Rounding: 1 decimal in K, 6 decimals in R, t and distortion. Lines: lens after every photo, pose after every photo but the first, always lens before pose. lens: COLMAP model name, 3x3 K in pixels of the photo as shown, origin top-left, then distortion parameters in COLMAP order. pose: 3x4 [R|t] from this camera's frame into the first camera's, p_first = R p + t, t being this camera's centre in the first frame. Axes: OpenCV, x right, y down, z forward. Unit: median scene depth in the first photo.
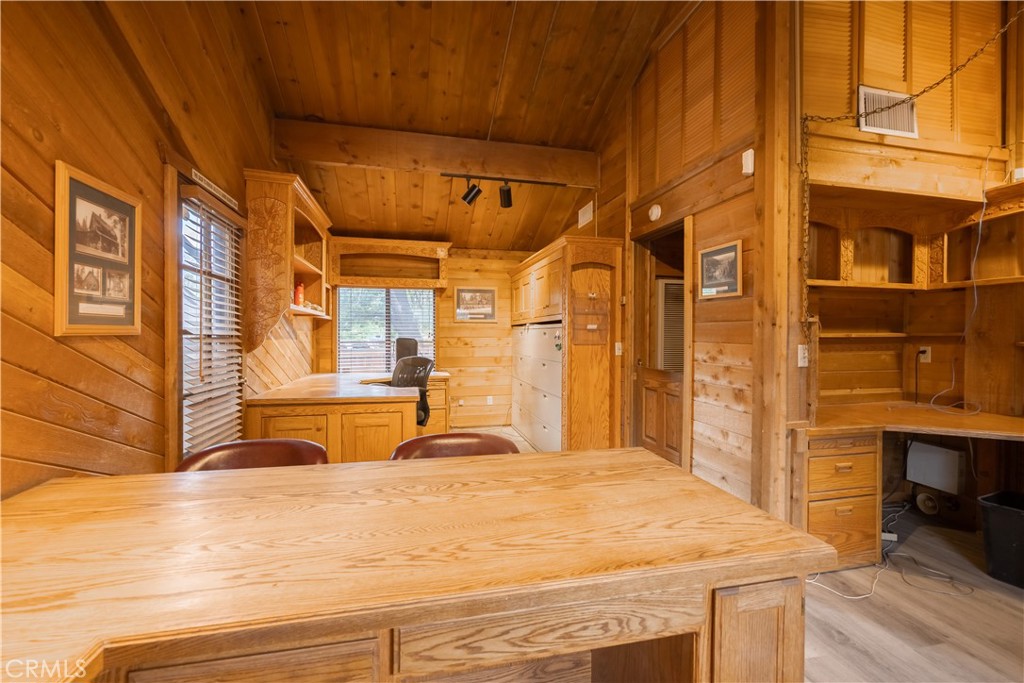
lens RADIAL K [[440.9, 0, 507.9], [0, 440.9, 334.5], [0, 0, 1]] dist [-0.001161, 0.000007]
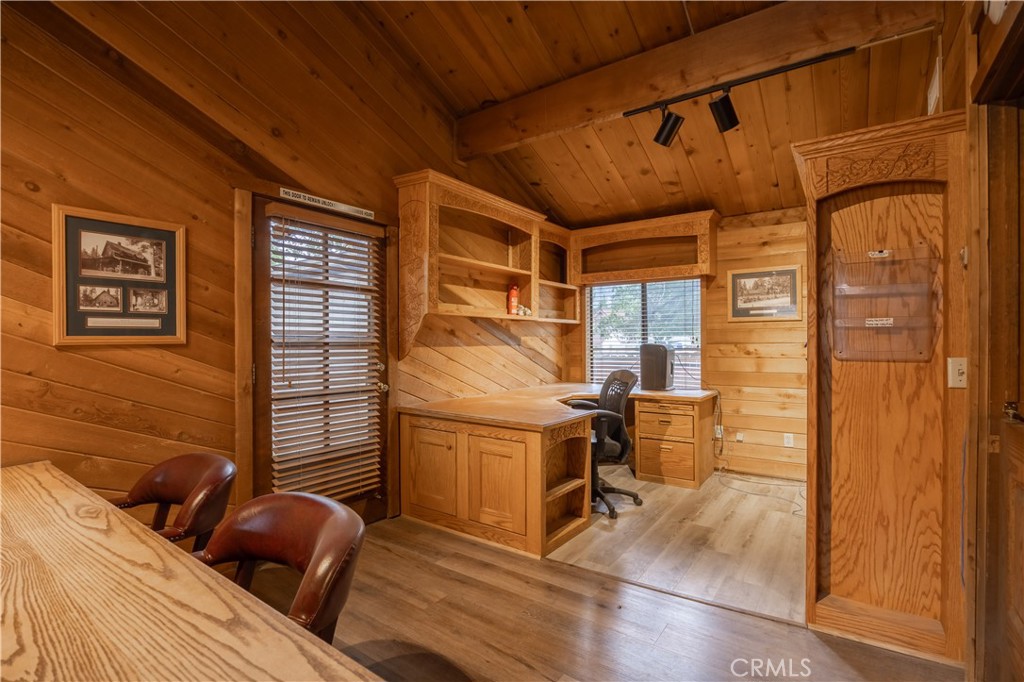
lens RADIAL K [[454.9, 0, 512.0], [0, 454.9, 341.0], [0, 0, 1]] dist [-0.013693, 0.000563]
pose [[0.675733, -0.003113, -0.737140, 0.344123], [0.006552, 0.999977, 0.001783, -0.001310], [0.737117, -0.006035, 0.675738, 0.485437]]
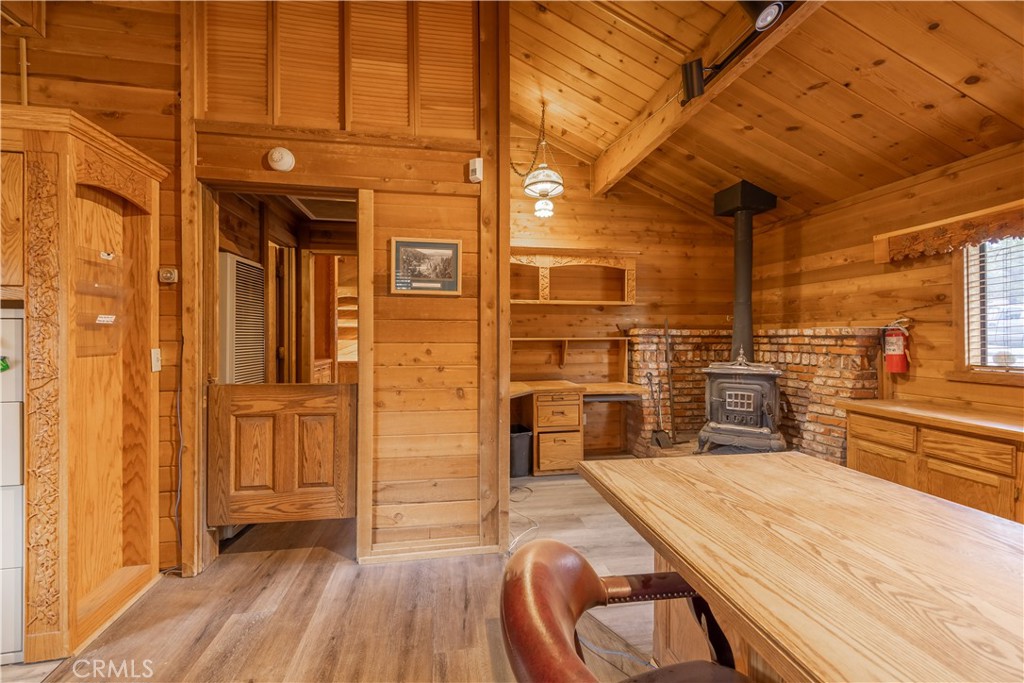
lens RADIAL K [[399.2, 0, 511.7], [0, 399.2, 335.9], [0, 0, 1]] dist [0.001193, 0.000017]
pose [[0.056899, -0.007163, 0.998354, -0.291254], [0.001873, 0.999973, 0.007068, -0.001083], [-0.998378, 0.001468, 0.056911, 0.633426]]
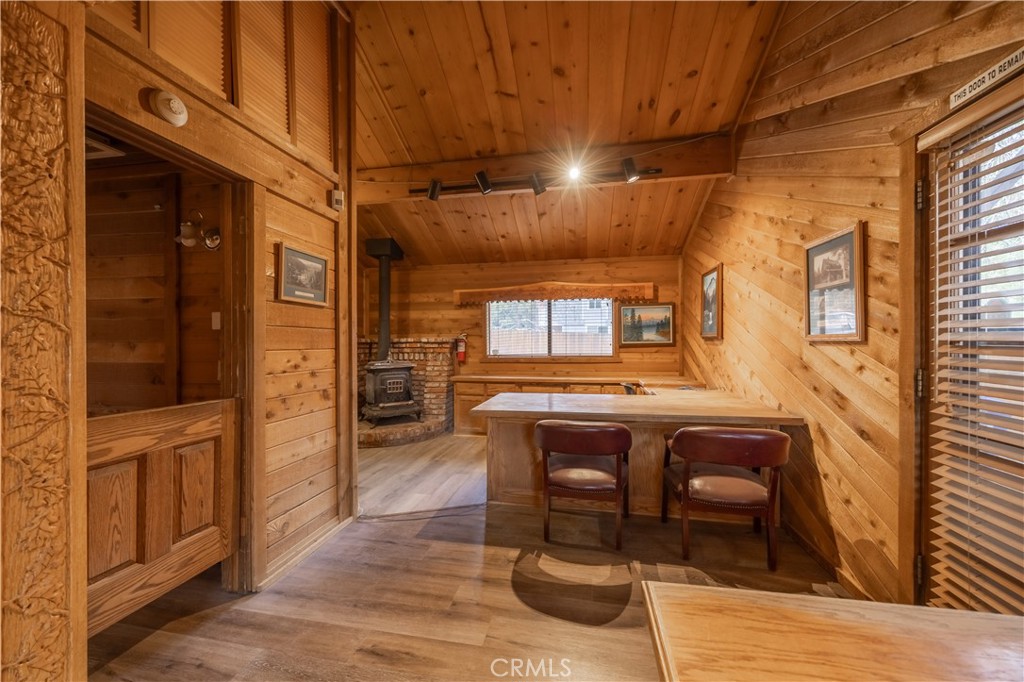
lens RADIAL K [[402.1, 0, 508.5], [0, 402.1, 342.8], [0, 0, 1]] dist [-0.001111, -0.000155]
pose [[-0.922945, -0.002511, 0.384925, -0.230576], [-0.000191, 0.999982, 0.006064, -0.001162], [-0.384933, 0.005523, -0.922928, 1.352667]]
